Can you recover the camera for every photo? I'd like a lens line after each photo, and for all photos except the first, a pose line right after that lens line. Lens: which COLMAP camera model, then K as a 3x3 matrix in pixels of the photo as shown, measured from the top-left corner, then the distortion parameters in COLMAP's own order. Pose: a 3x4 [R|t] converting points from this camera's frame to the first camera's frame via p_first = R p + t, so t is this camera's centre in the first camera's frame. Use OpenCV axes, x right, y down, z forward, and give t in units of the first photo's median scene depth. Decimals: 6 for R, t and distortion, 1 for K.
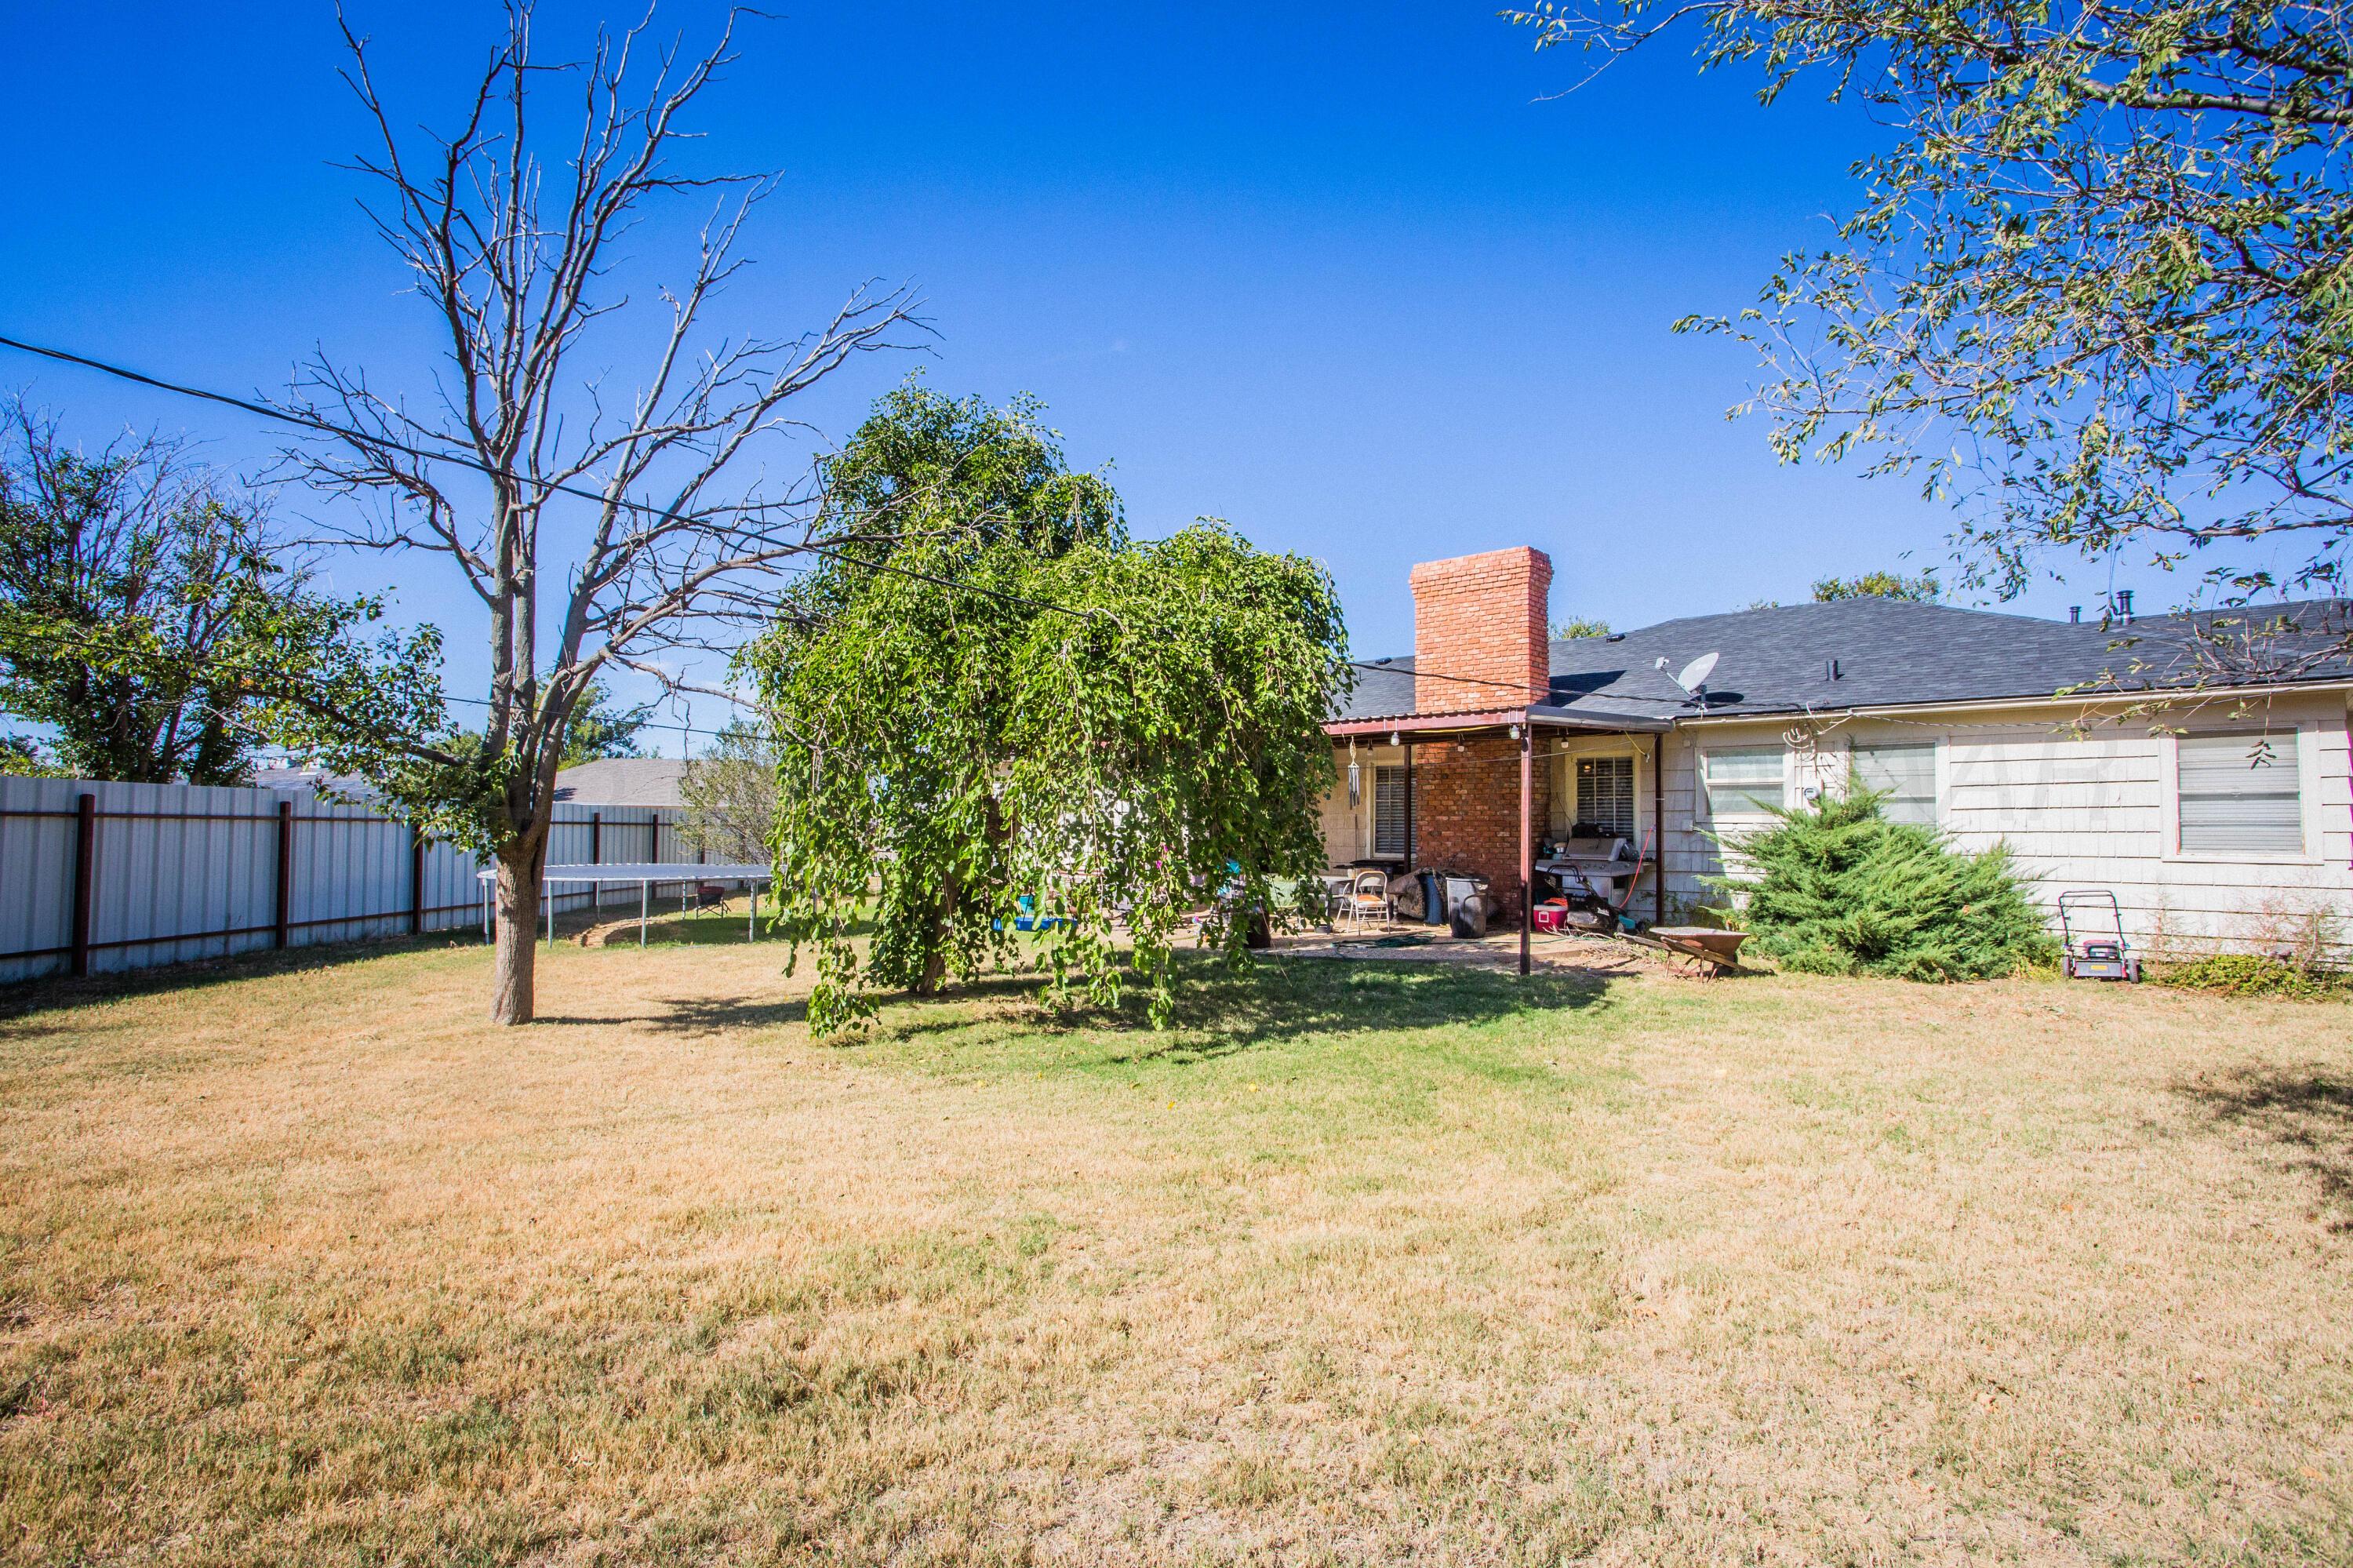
lens RADIAL K [[1227.9, 0, 1170.3], [0, 1227.9, 737.6], [0, 0, 1]] dist [-0.047545, 0.040711]
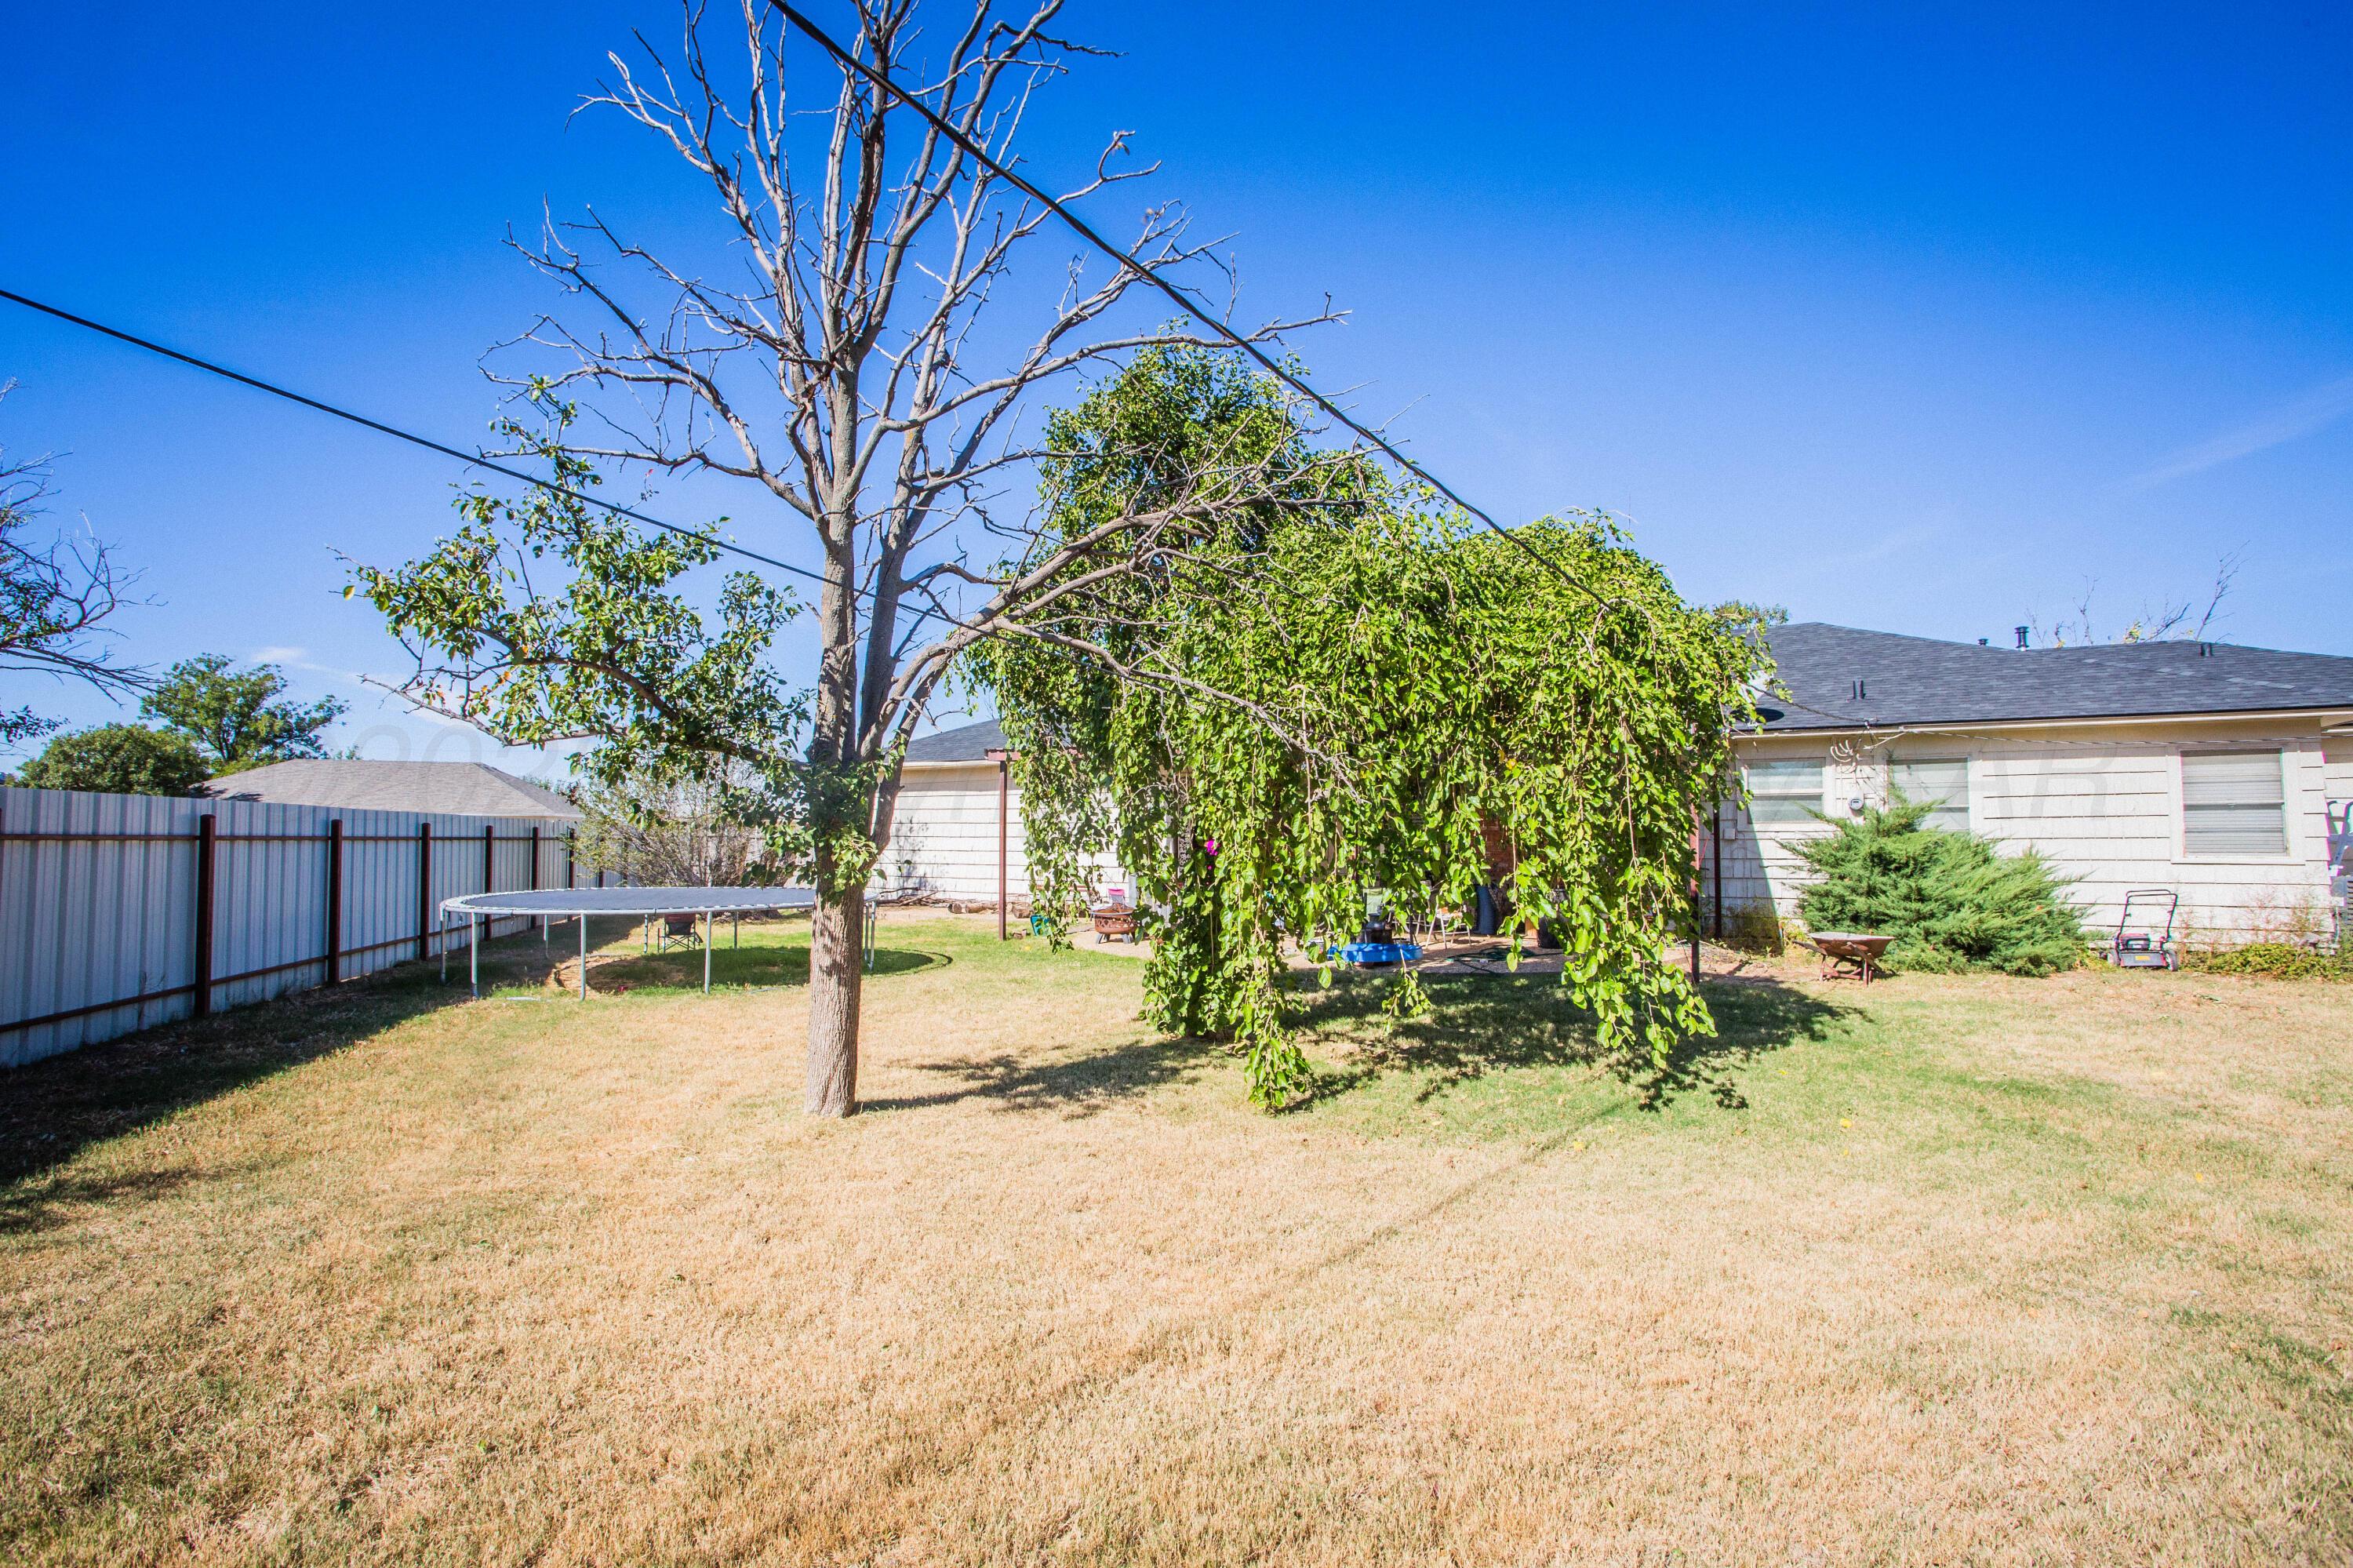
lens RADIAL K [[1208.2, 0, 1176.7], [0, 1208.2, 738.2], [0, 0, 1]] dist [-0.053715, 0.040628]
pose [[0.964947, 0.013709, 0.262085, -0.351379], [-0.012226, 0.999899, -0.007289, 0.003206], [-0.262159, 0.003829, 0.965017, 0.146061]]
